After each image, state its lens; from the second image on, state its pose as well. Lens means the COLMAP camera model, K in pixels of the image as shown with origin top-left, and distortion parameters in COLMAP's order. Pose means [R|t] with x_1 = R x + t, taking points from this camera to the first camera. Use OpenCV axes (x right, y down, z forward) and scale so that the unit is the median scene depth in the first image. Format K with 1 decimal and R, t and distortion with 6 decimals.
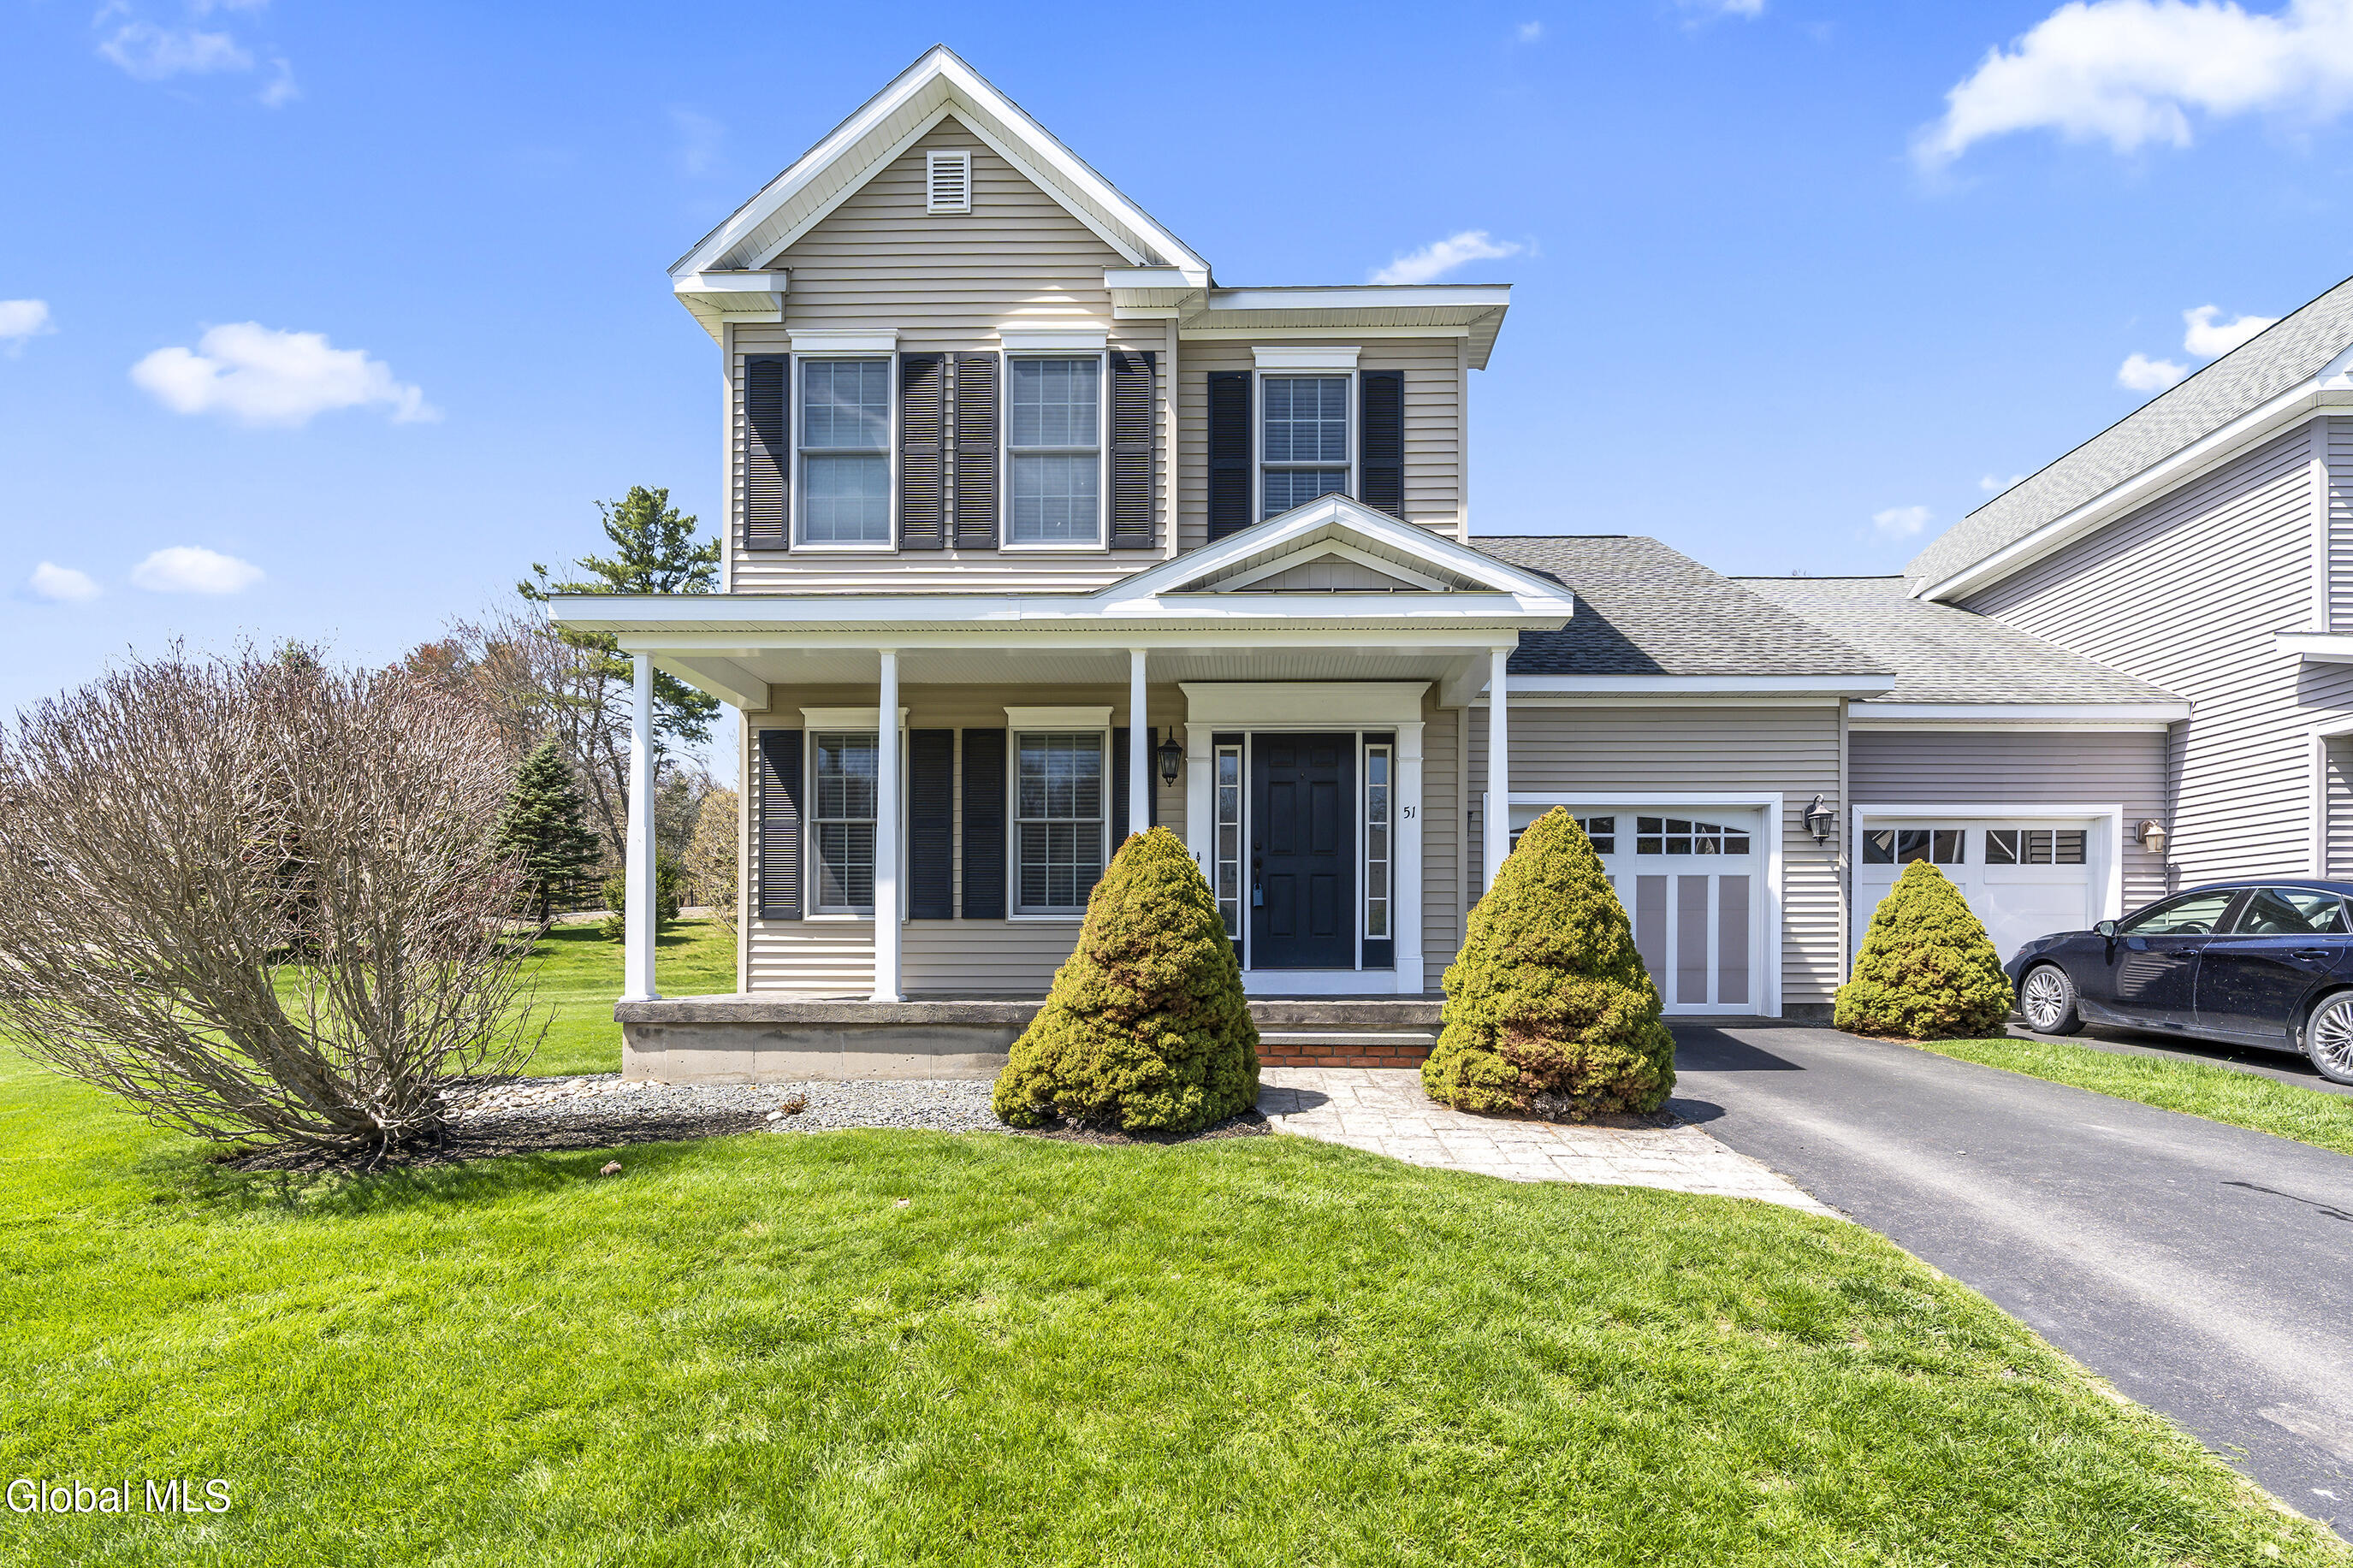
lens RADIAL K [[1068.4, 0, 1199.9], [0, 1068.4, 959.9], [0, 0, 1]] dist [-0.003547, -0.000205]
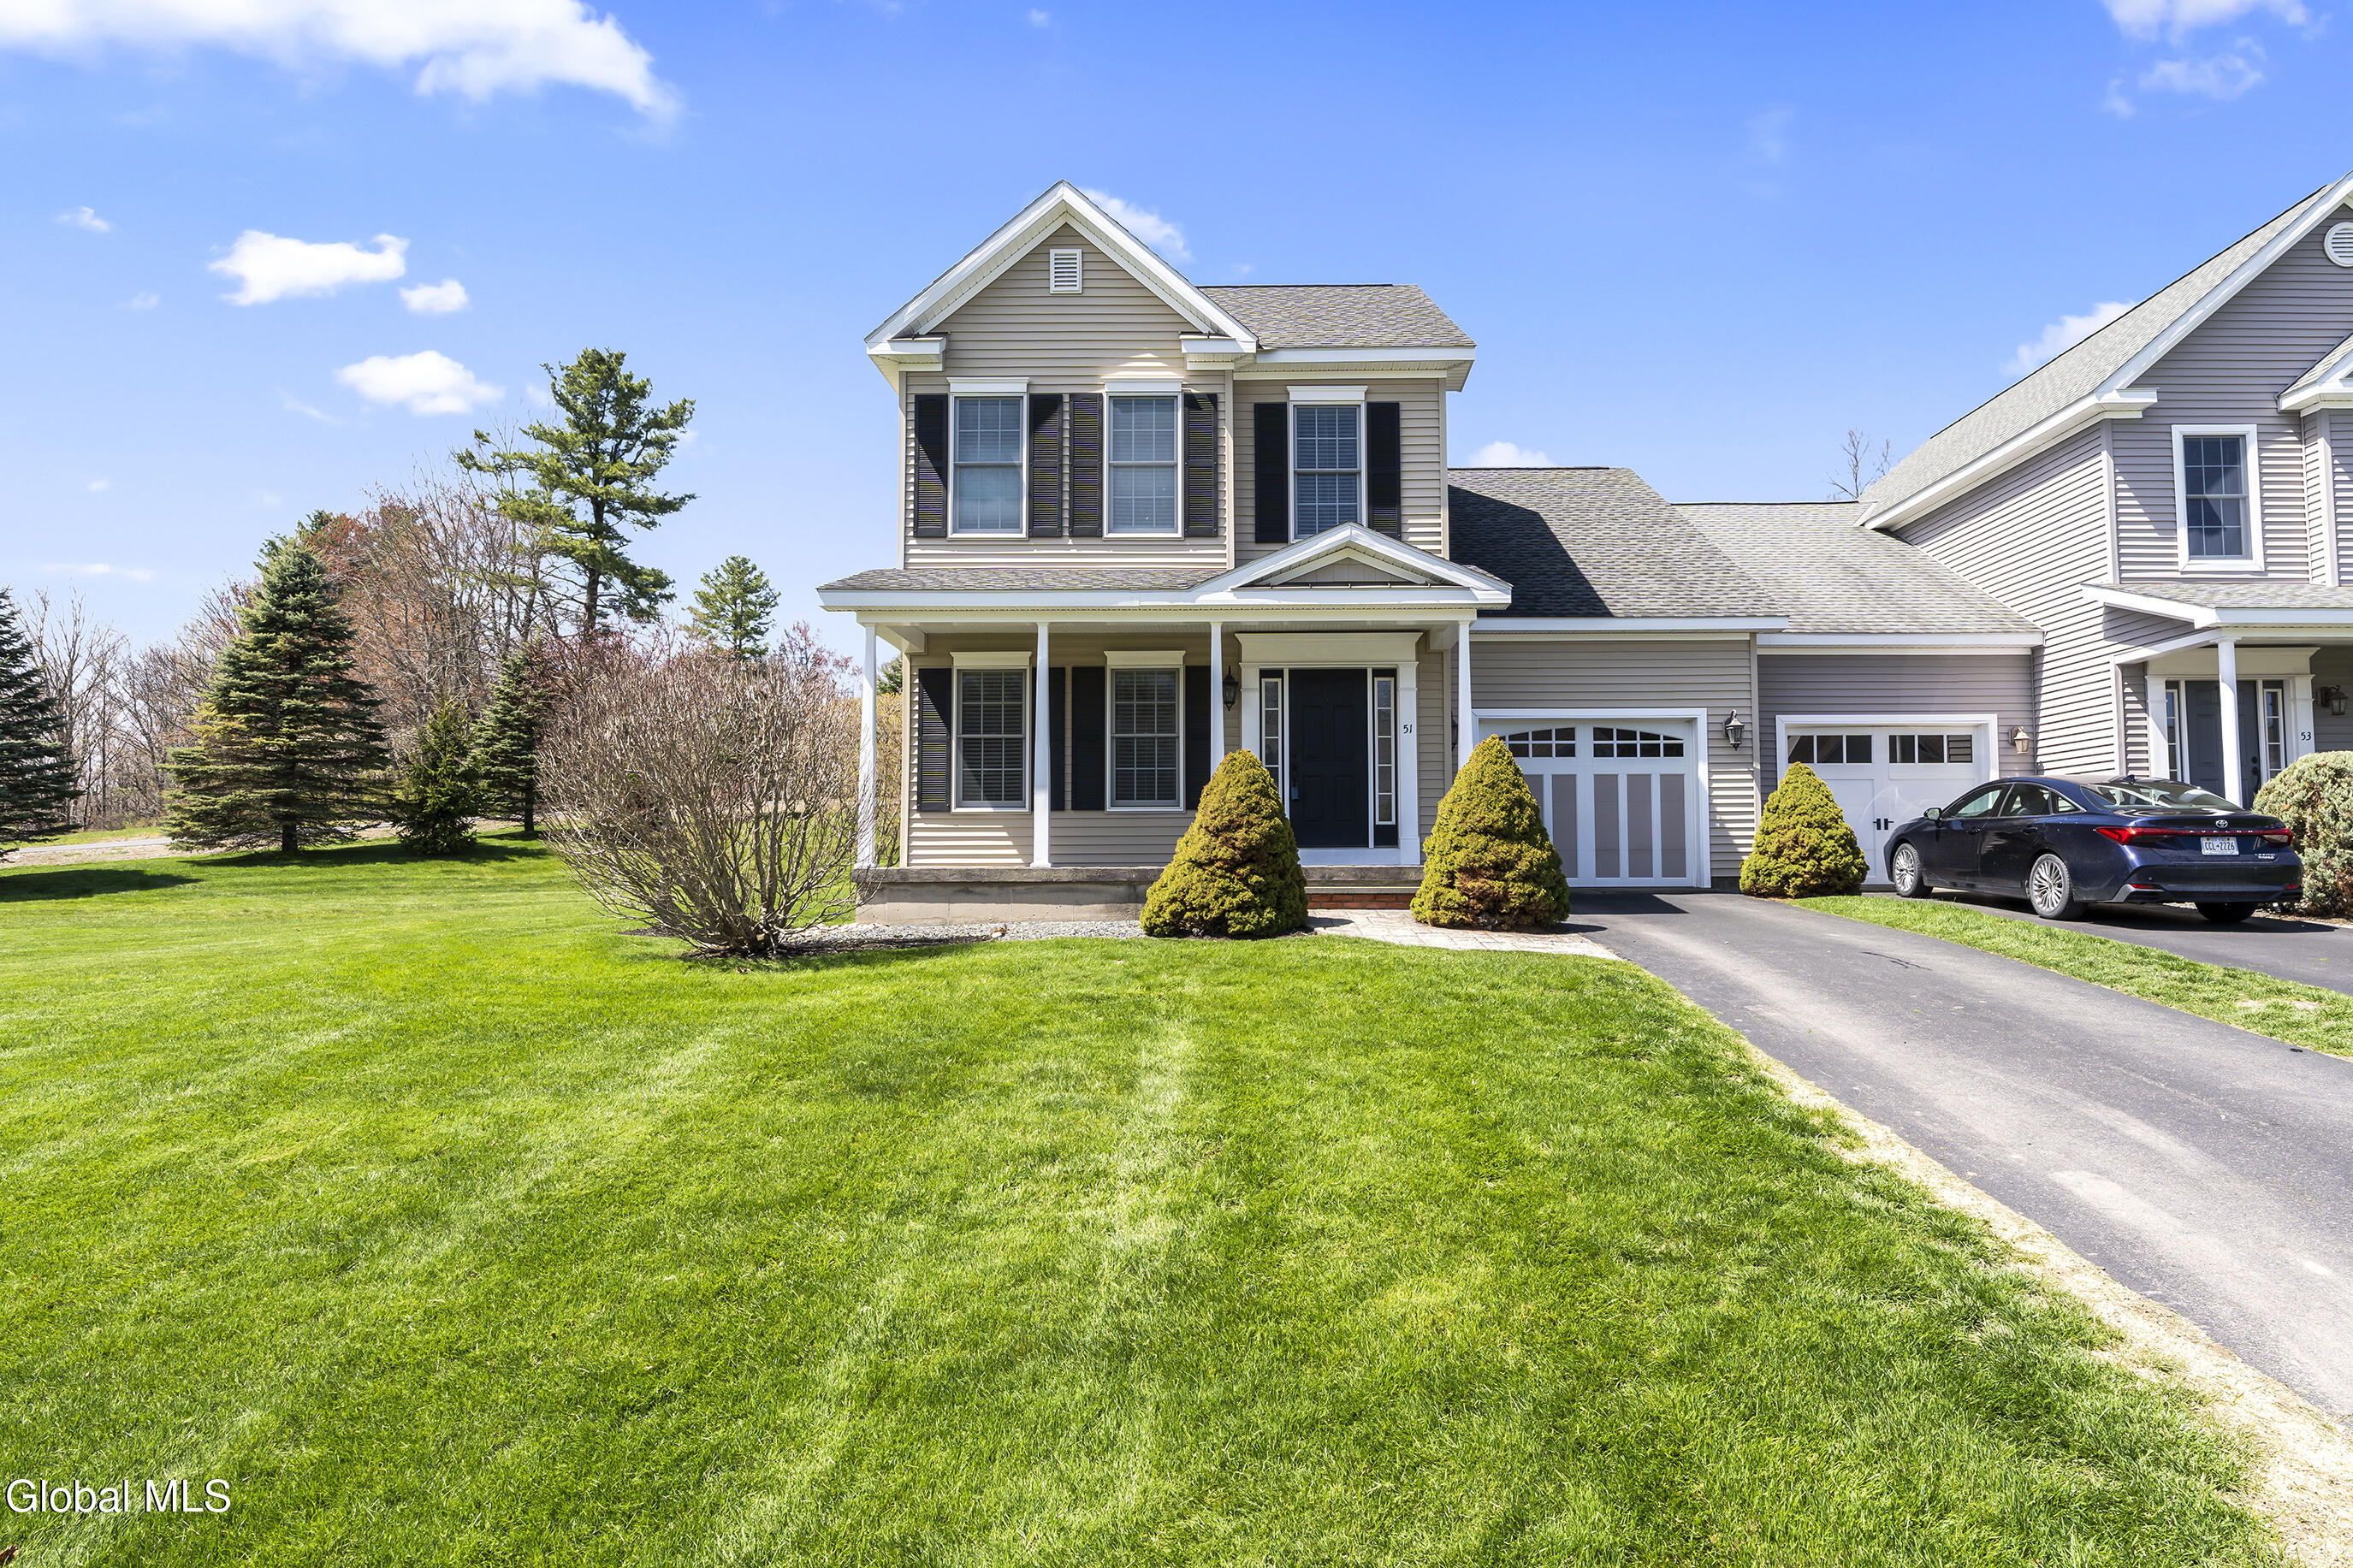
lens RADIAL K [[1406.1, 0, 1234.1], [0, 1406.1, 779.5], [0, 0, 1]] dist [0.003950, 0.000024]
pose [[0.998988, -0.003305, 0.044864, -0.100970], [0.006375, 0.997633, -0.068463, 0.044286], [-0.044531, 0.068679, 0.996644, -0.747082]]
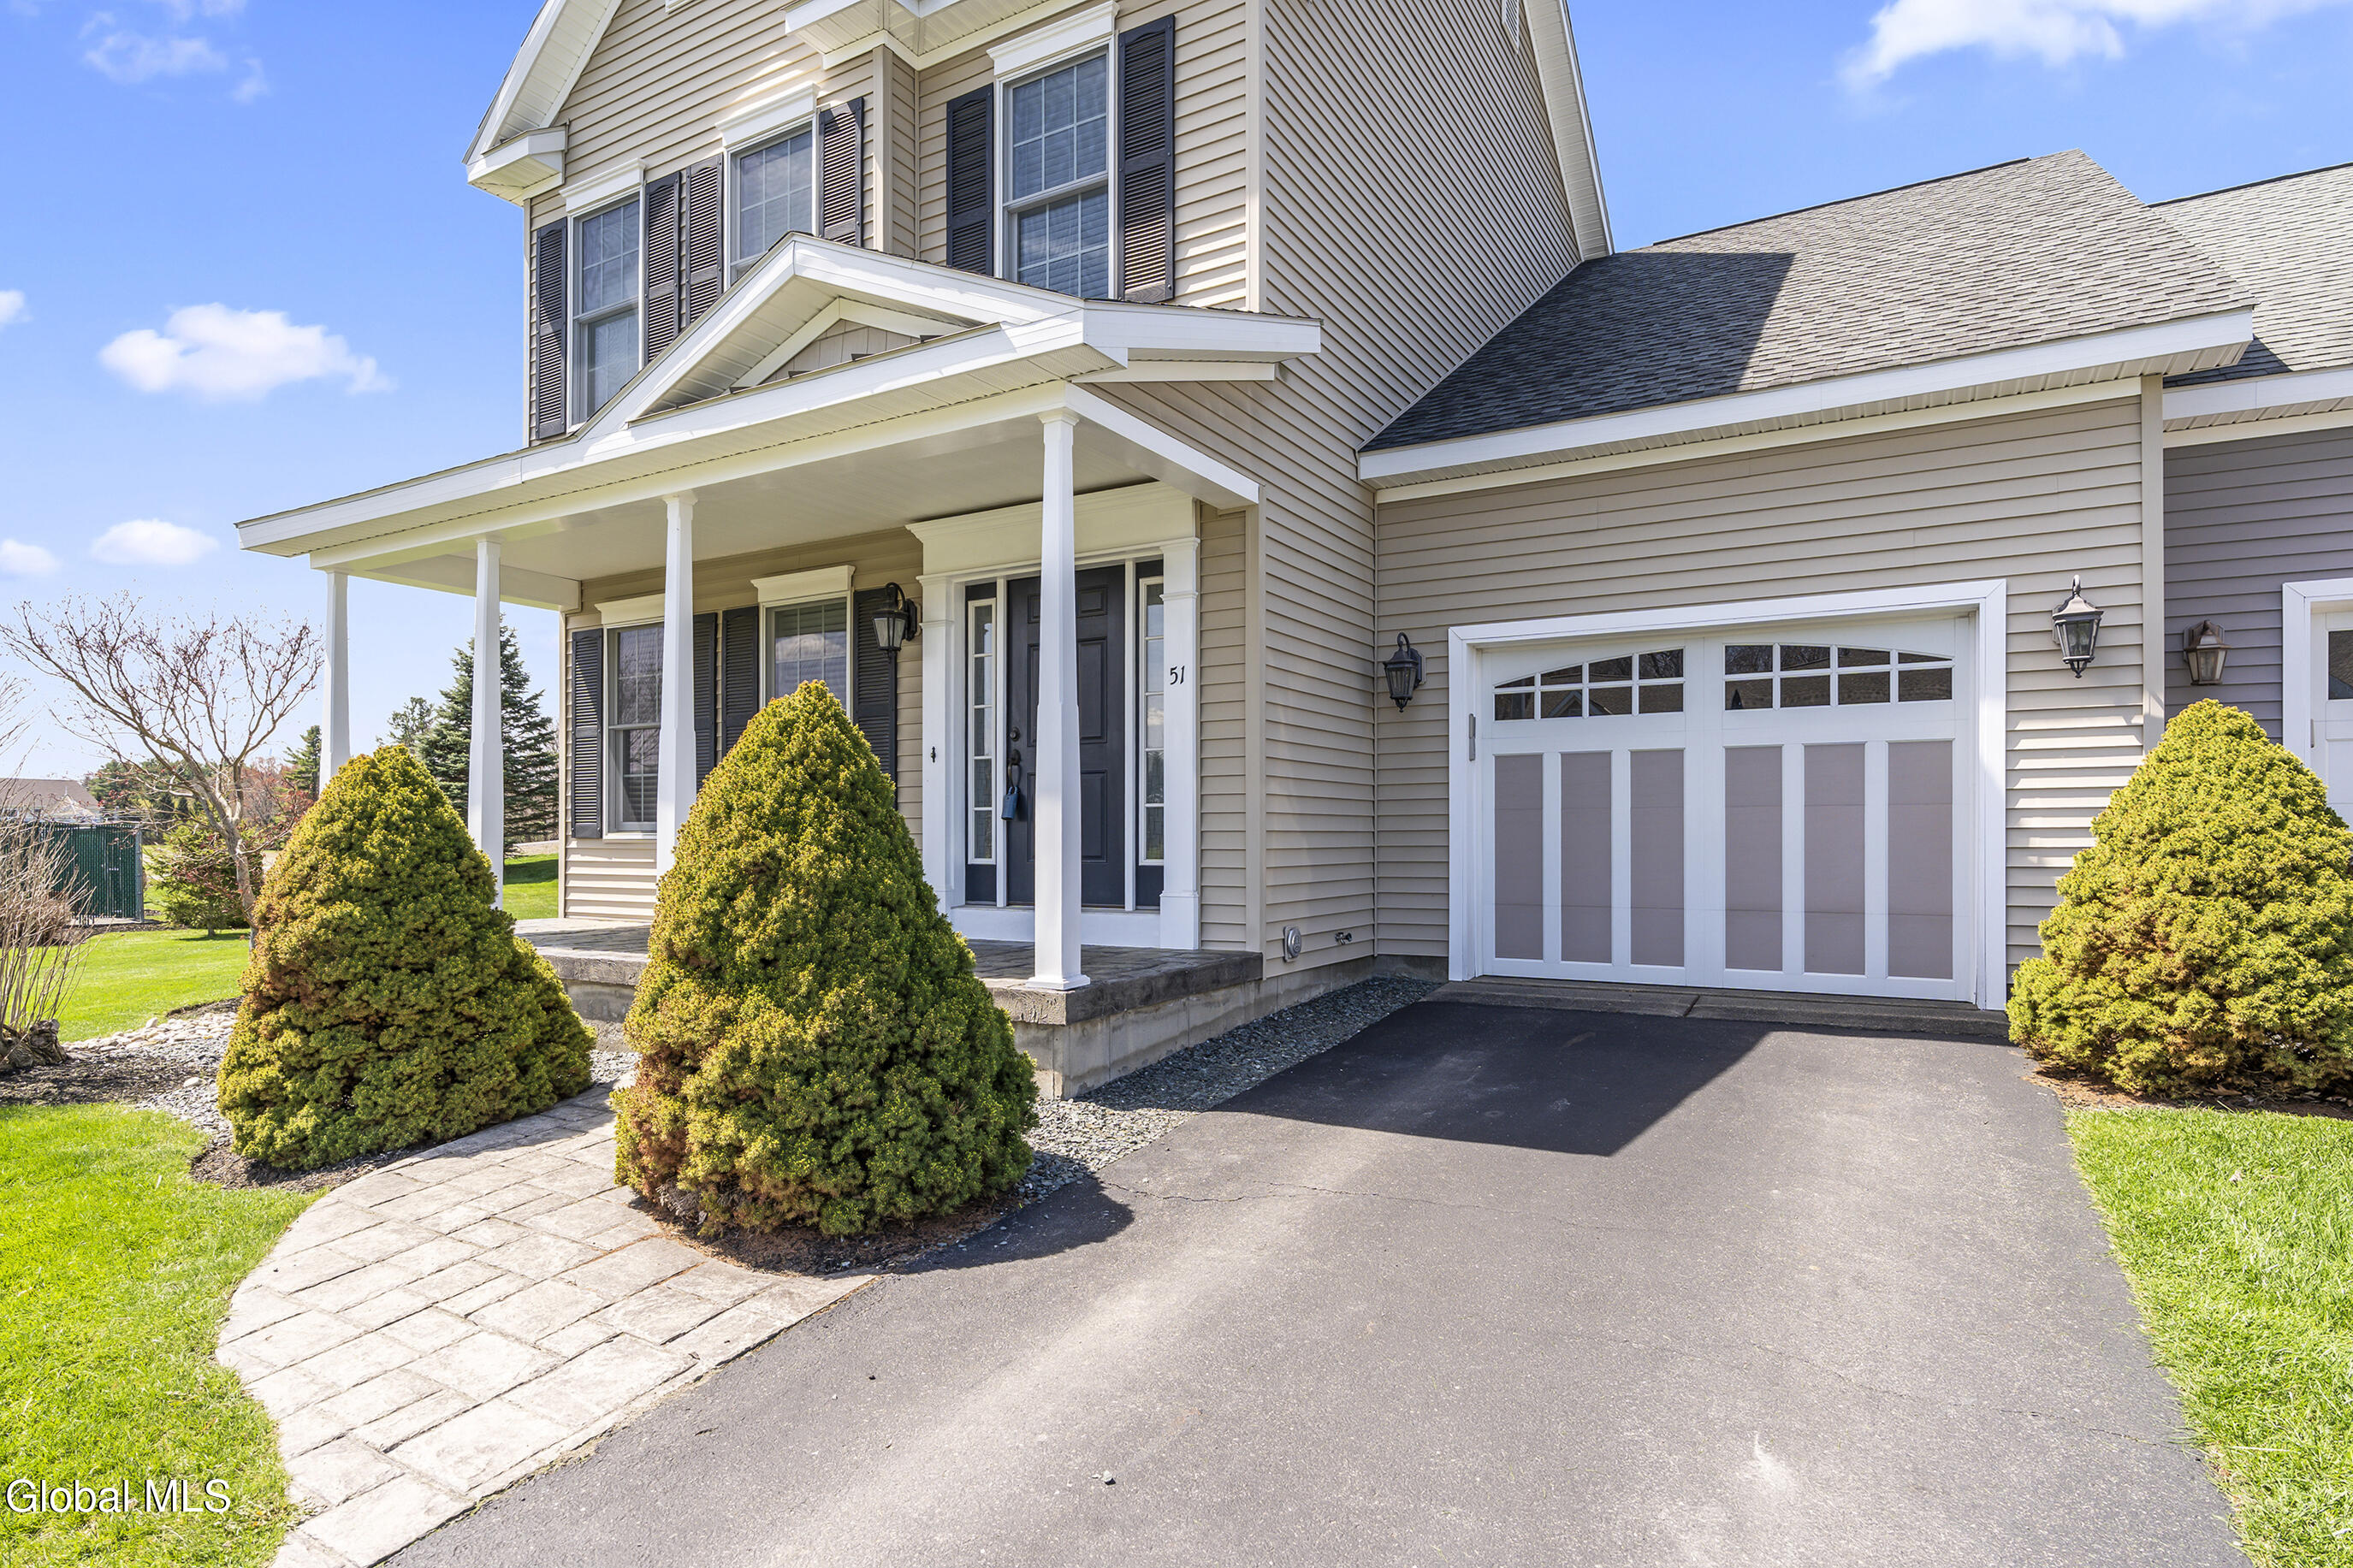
lens RADIAL K [[1199.0, 0, 1289.3], [0, 1199.0, 820.8], [0, 0, 1]] dist [-0.000009, 0.000437]
pose [[0.879379, -0.006013, -0.476085, 0.623301], [0.003791, 0.999977, -0.005627, -0.044422], [0.476108, 0.003144, 0.879381, 0.386168]]
